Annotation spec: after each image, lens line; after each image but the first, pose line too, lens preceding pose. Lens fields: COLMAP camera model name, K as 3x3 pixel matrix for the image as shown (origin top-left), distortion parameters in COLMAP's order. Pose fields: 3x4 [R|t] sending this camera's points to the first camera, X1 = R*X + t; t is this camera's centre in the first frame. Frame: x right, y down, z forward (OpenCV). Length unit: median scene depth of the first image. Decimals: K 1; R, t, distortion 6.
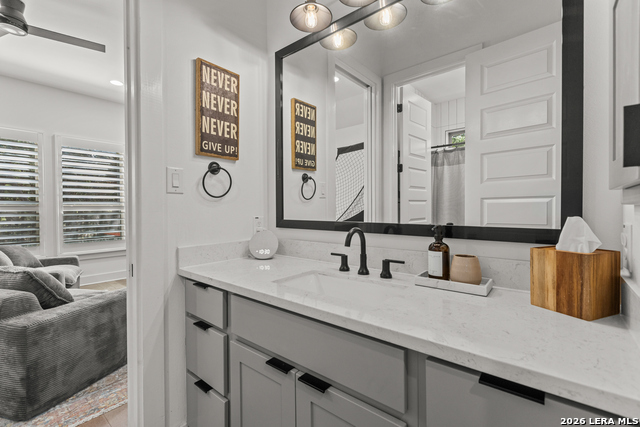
lens RADIAL K [[283.4, 0, 315.5], [0, 283.4, 210.6], [0, 0, 1]] dist [0.002704, 0.000117]
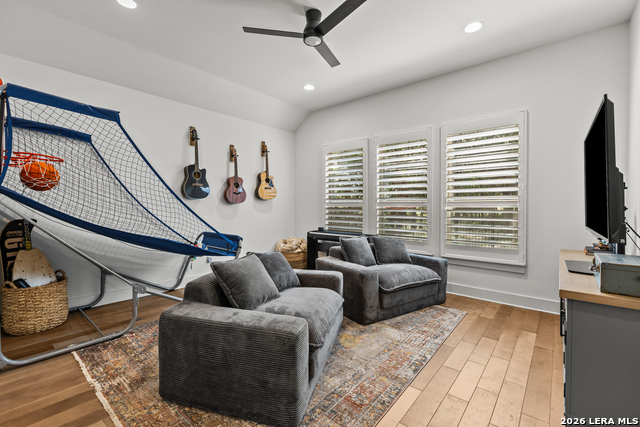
lens RADIAL K [[283.4, 0, 315.5], [0, 283.4, 210.6], [0, 0, 1]] dist [0.002704, 0.000117]
pose [[-0.017752, 0.030730, -0.999370, 0.016295], [-0.002401, 0.999523, 0.030777, -0.009034], [0.999840, 0.002946, -0.017669, 0.355974]]
